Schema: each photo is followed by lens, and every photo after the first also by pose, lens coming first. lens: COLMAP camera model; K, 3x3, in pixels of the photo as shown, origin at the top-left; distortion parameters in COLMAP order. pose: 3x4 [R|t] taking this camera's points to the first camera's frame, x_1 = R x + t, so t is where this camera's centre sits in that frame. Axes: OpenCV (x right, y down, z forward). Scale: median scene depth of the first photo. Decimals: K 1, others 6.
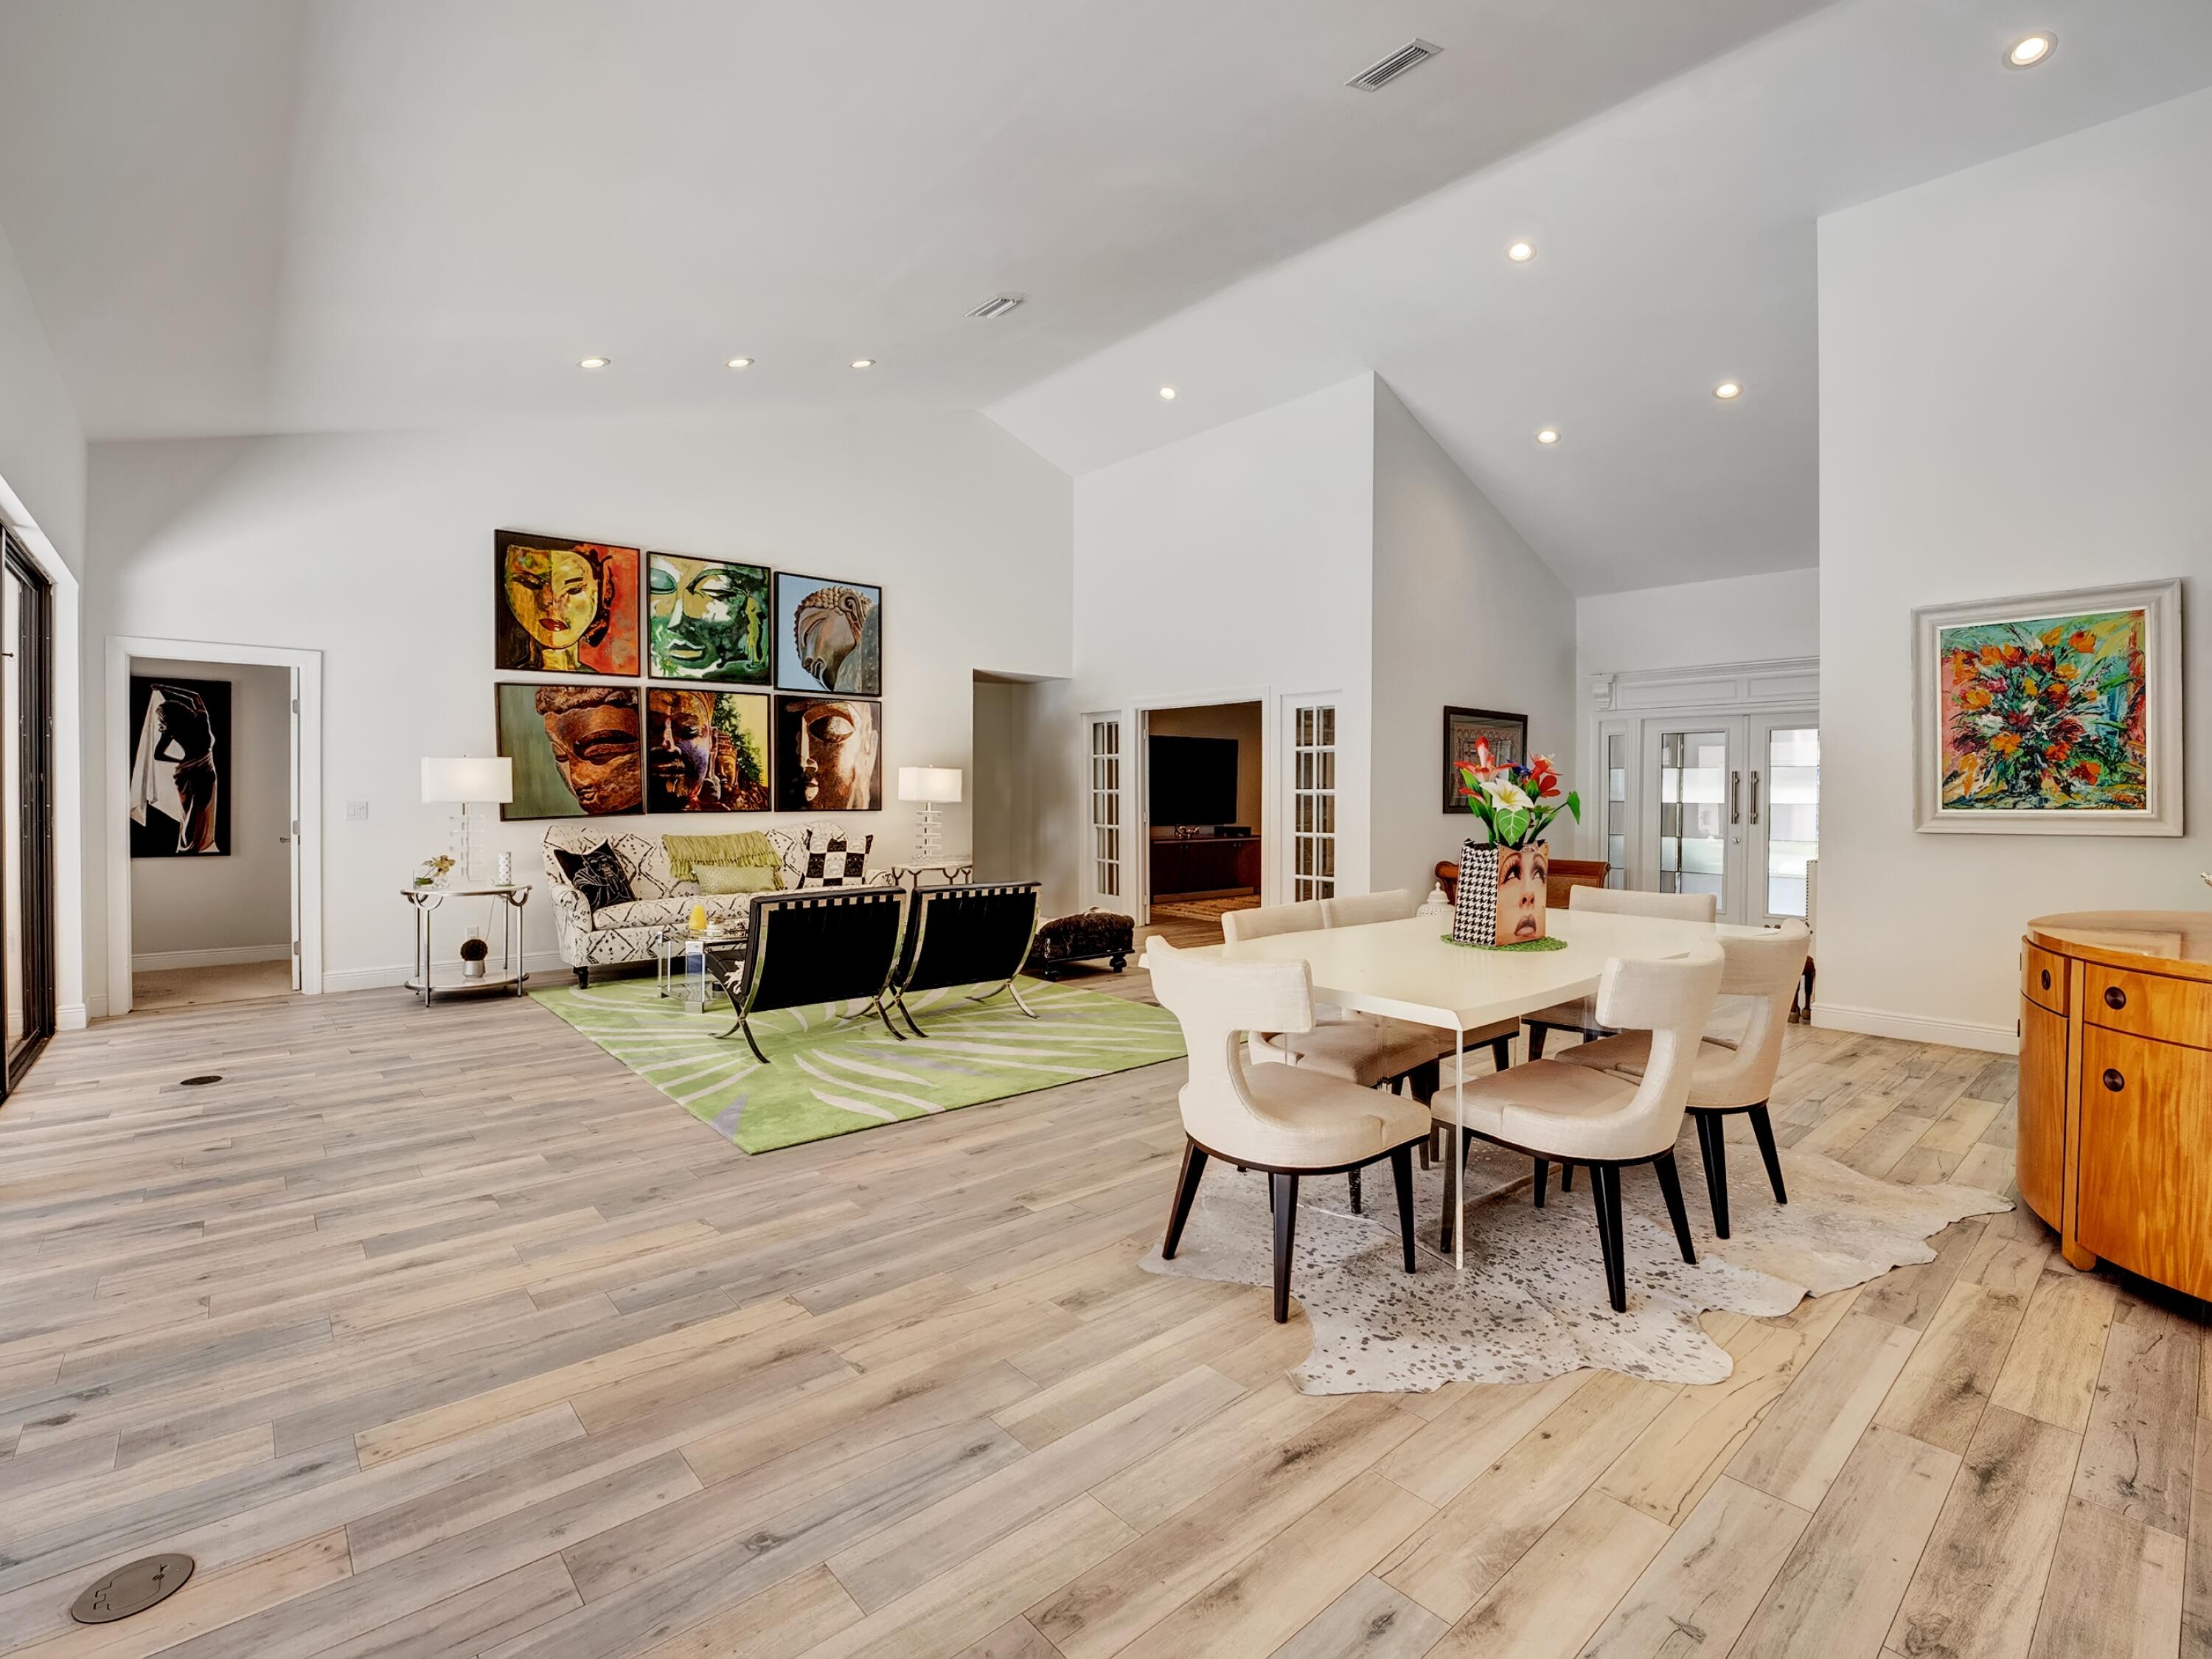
lens RADIAL K [[1019.4, 0, 1108.9], [0, 1019.4, 810.1], [0, 0, 1]] dist [-0.024756, -0.000163]
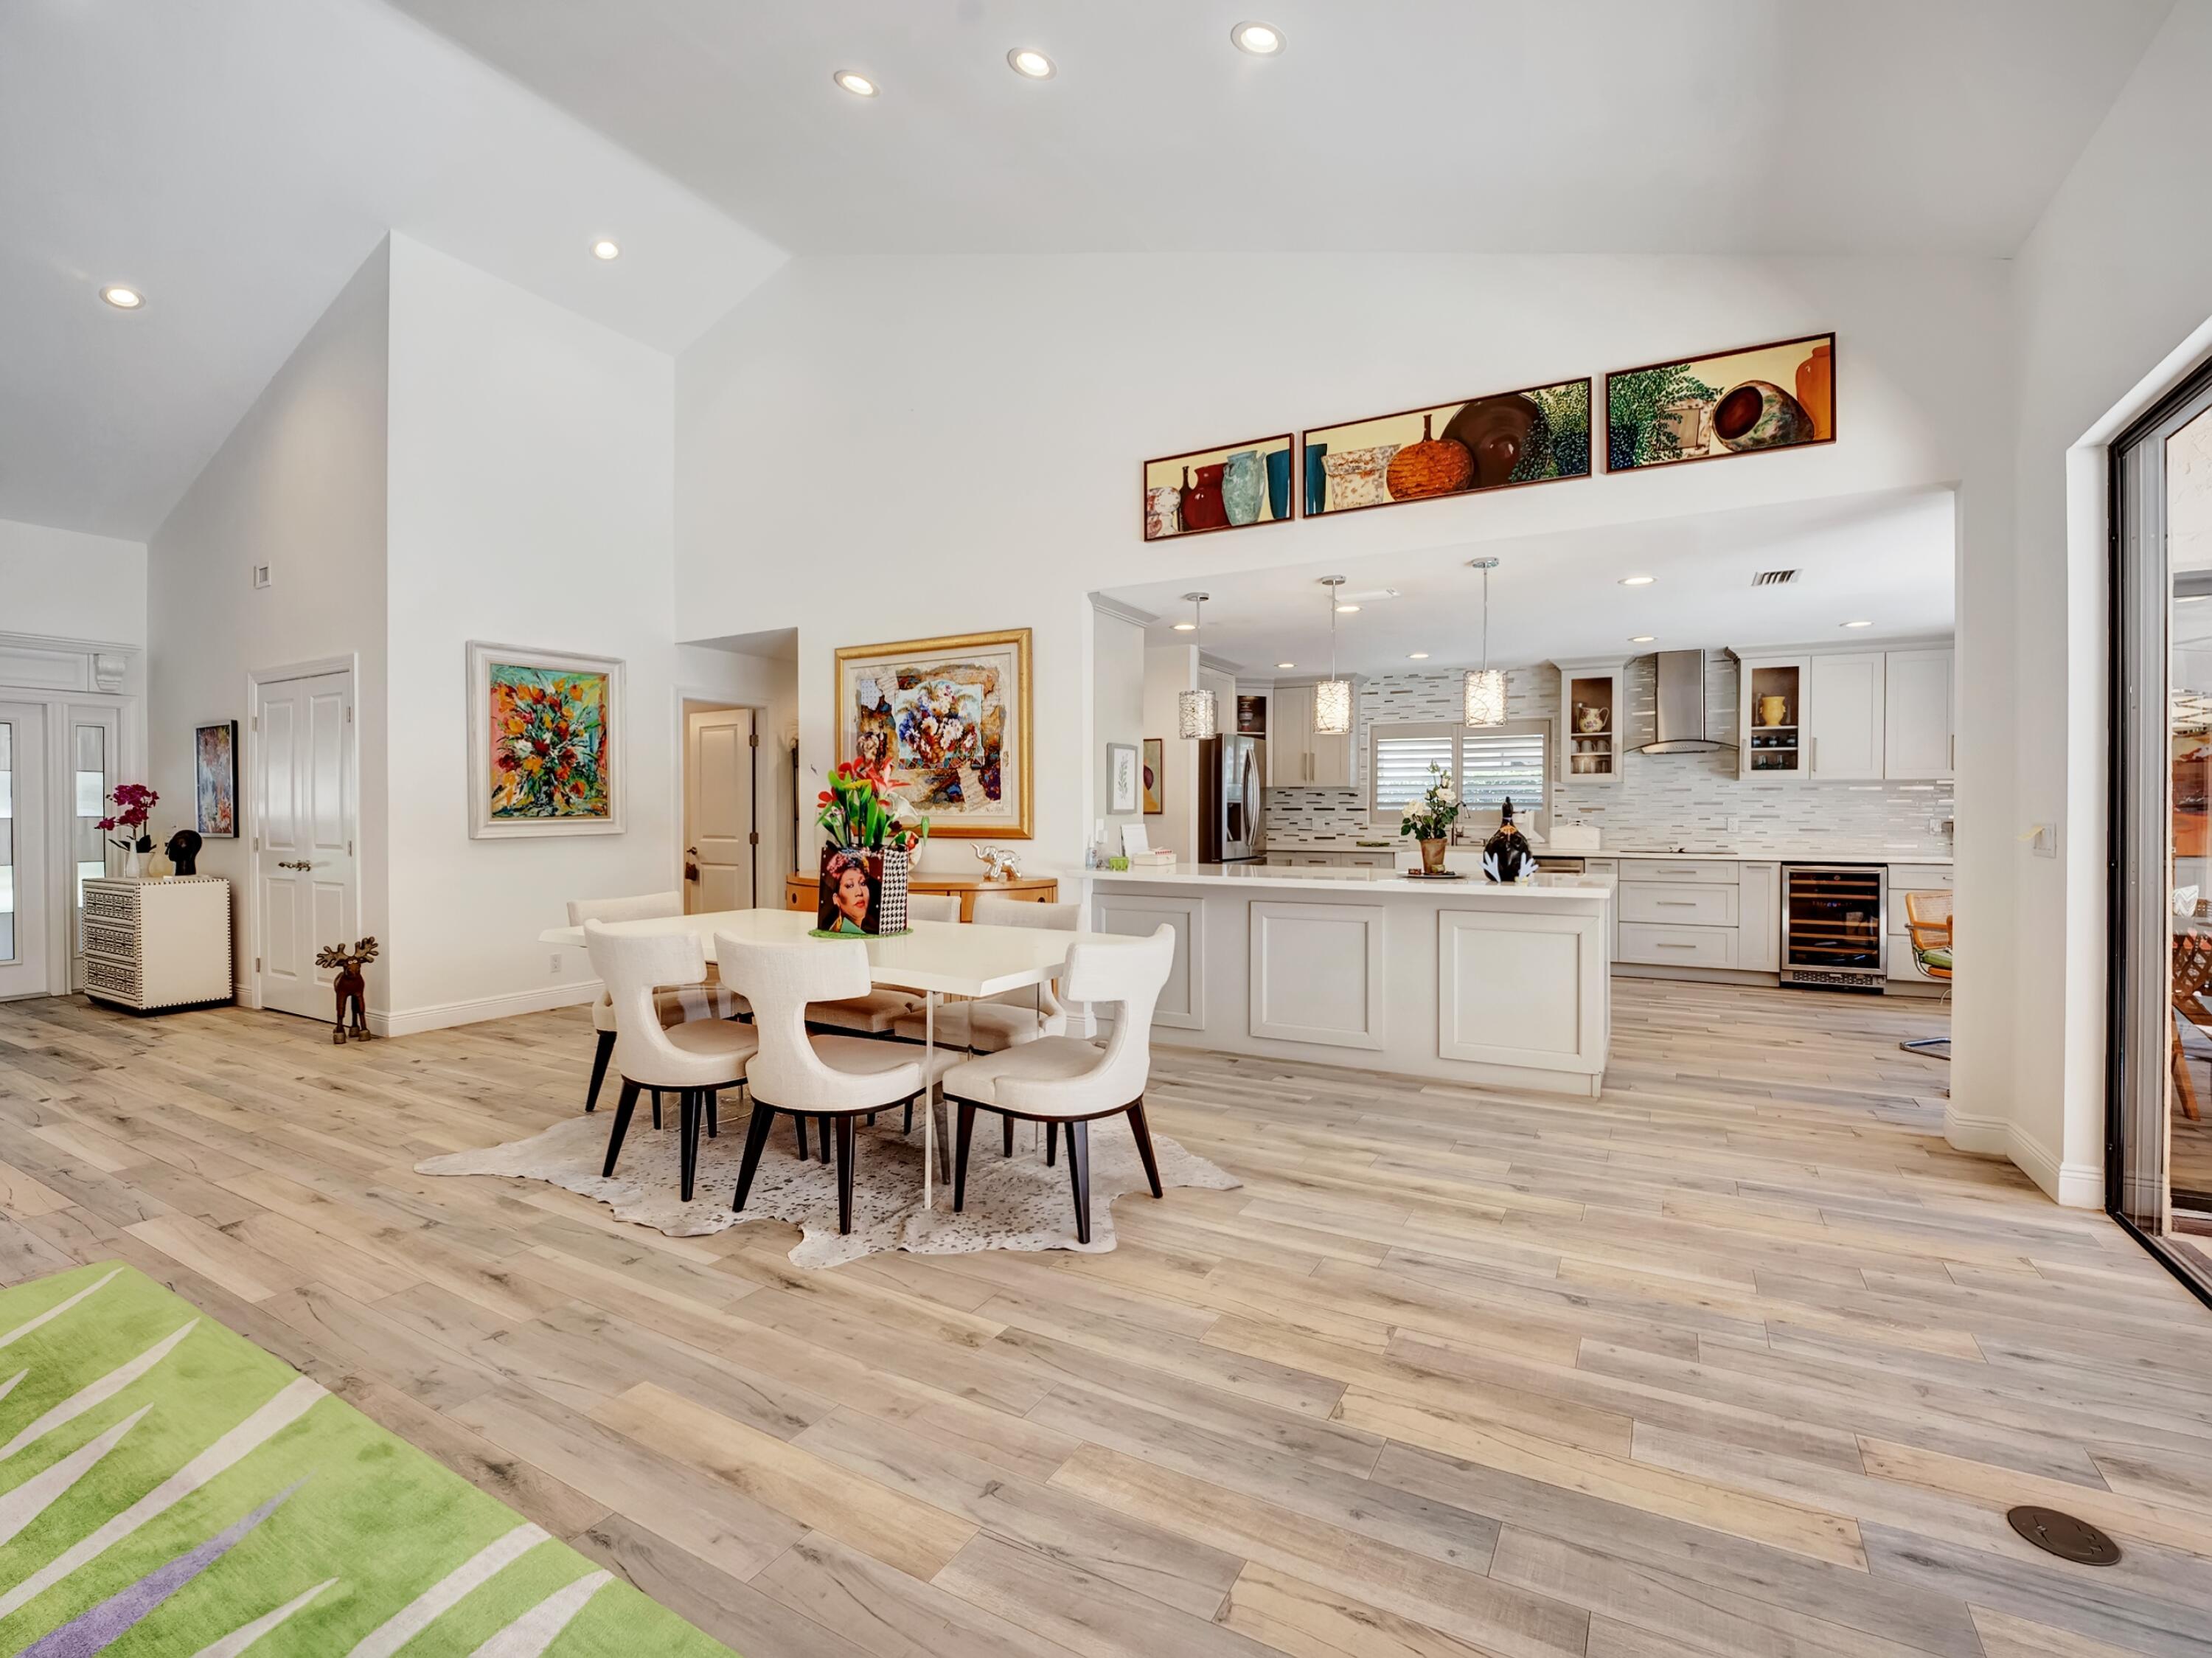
lens RADIAL K [[1011.8, 0, 1099.2], [0, 1011.8, 828.7], [0, 0, 1]] dist [-0.025060, 0.000350]
pose [[-0.325624, -0.019975, 0.945288, -0.713547], [0.014073, 0.999564, 0.025969, -0.012232], [-0.945395, 0.021759, -0.325201, 1.010884]]
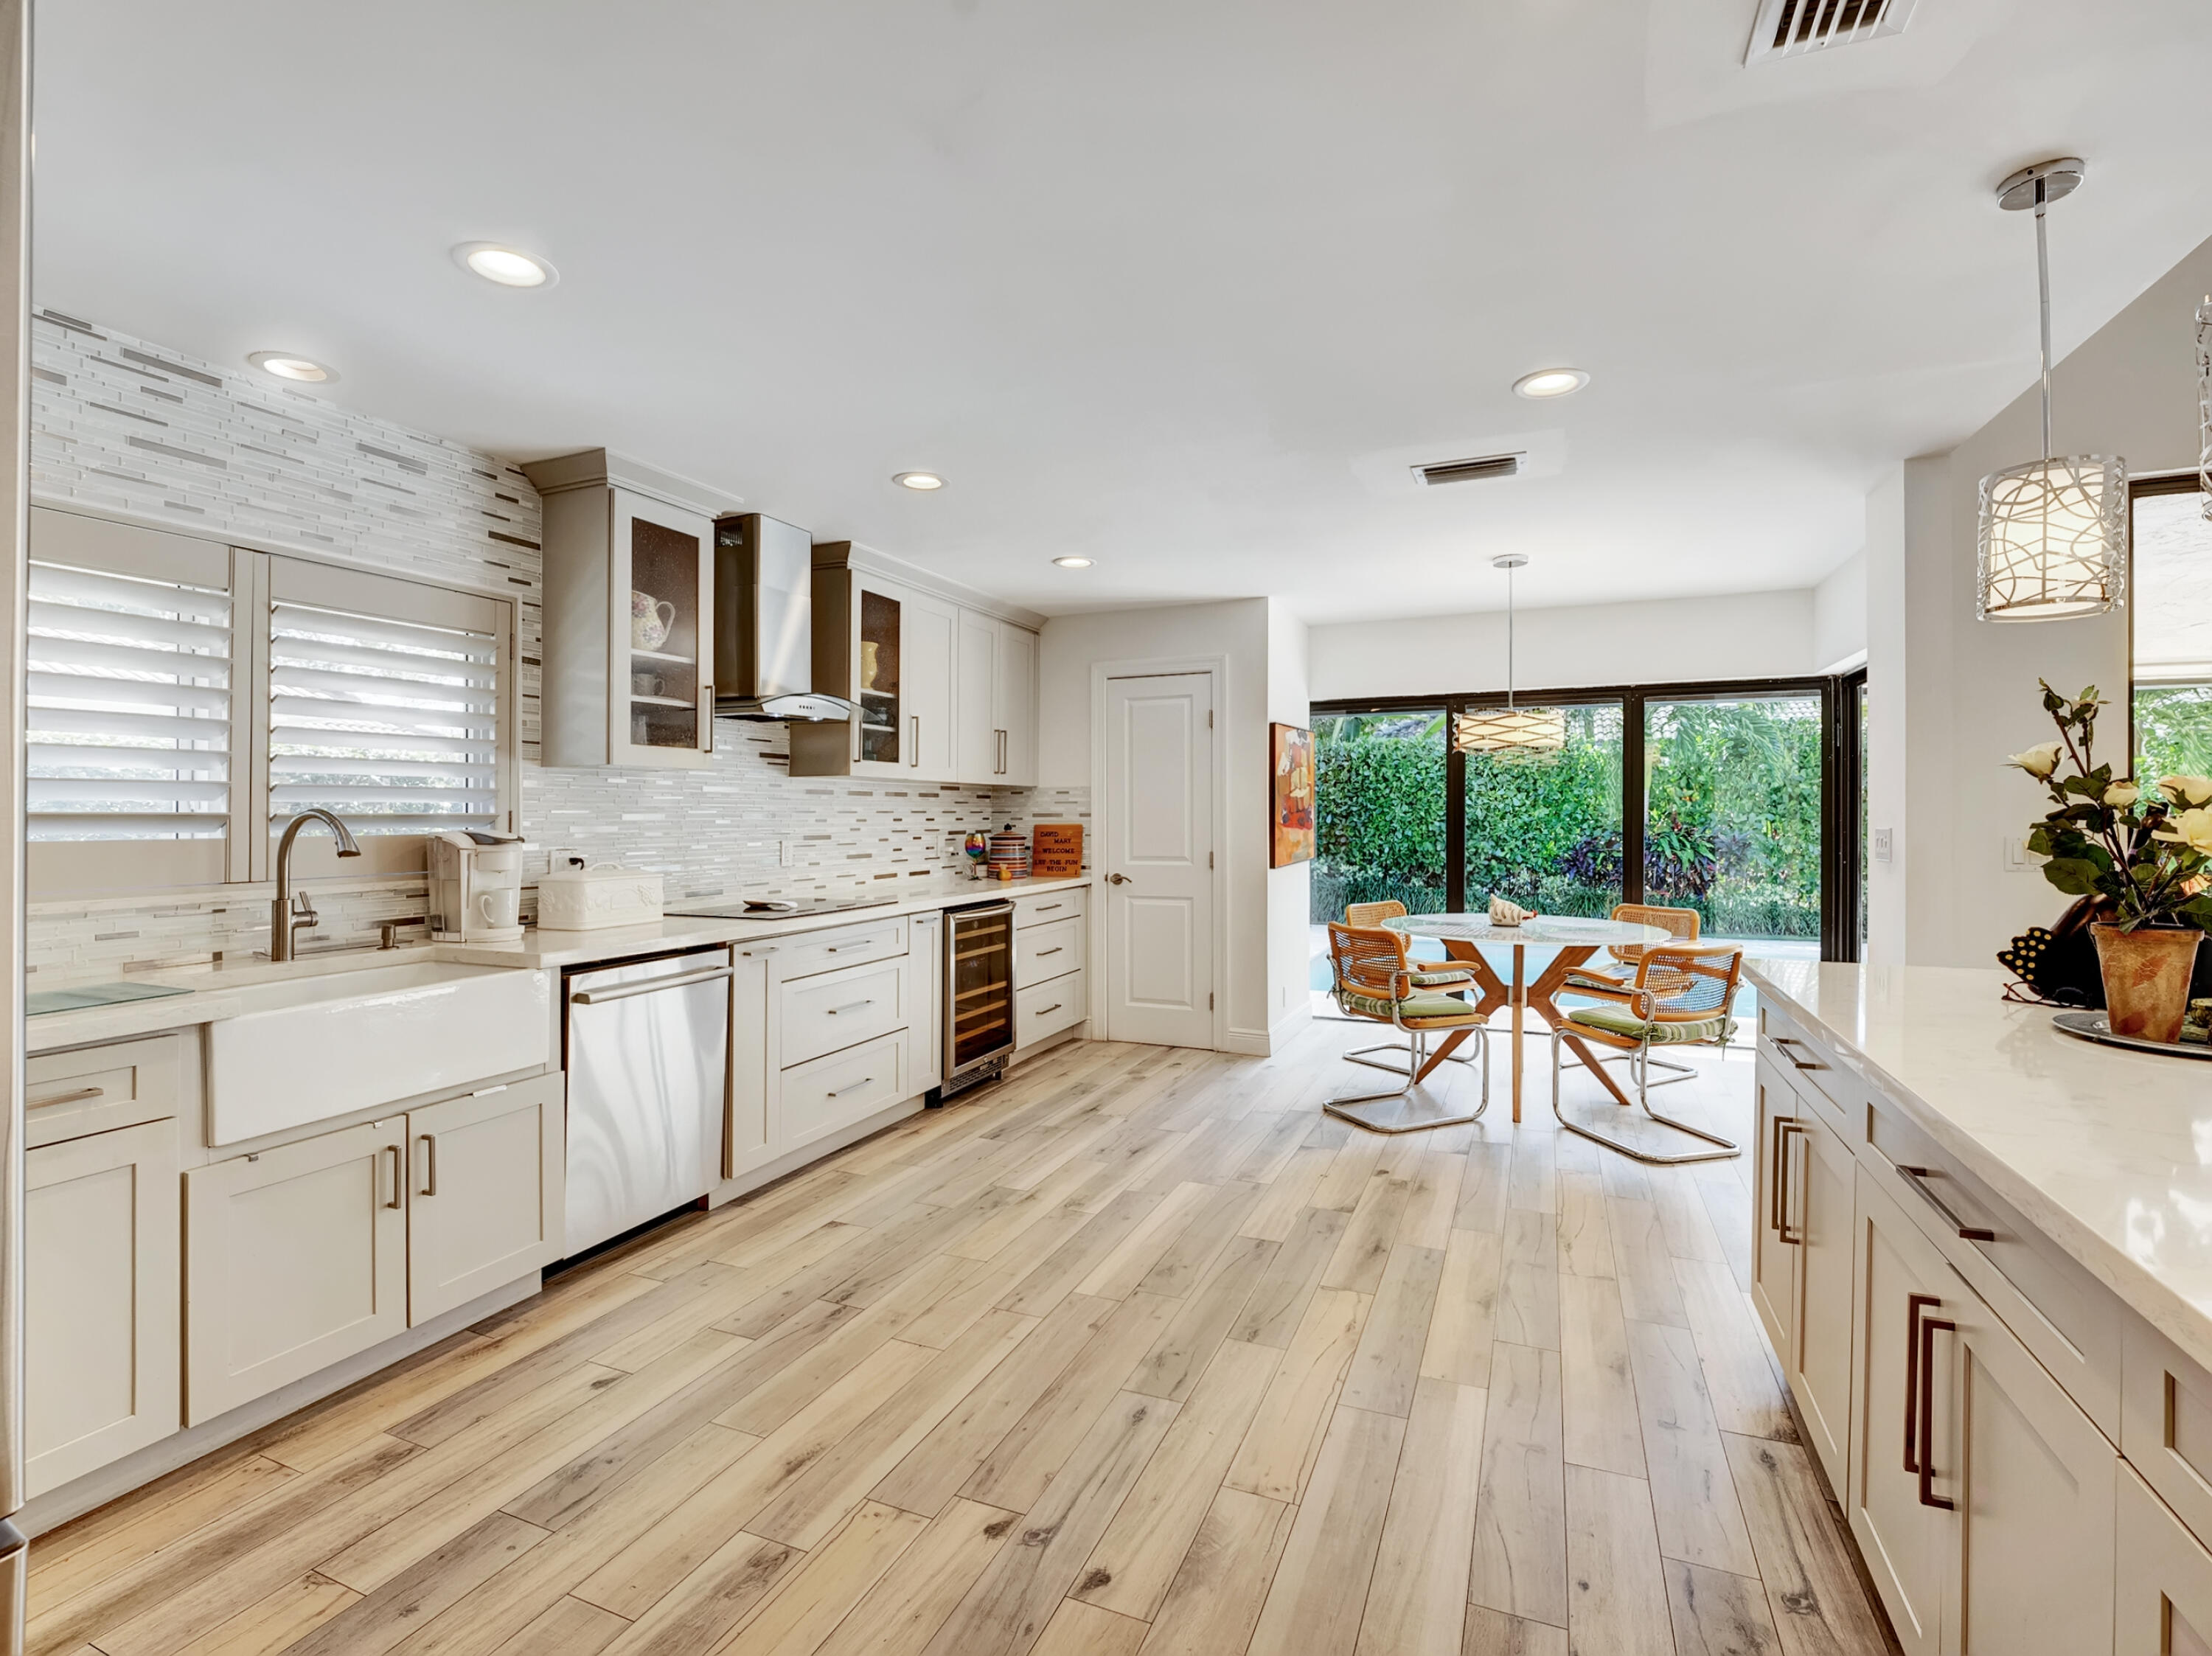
lens RADIAL K [[1021.2, 0, 1091.1], [0, 1021.2, 811.0], [0, 0, 1]] dist [-0.019326, 0.000551]
pose [[-0.907557, 0.000402, -0.419928, 1.024875], [-0.003794, 0.999951, 0.009156, -0.008249], [0.419911, 0.009903, -0.907511, 0.343589]]
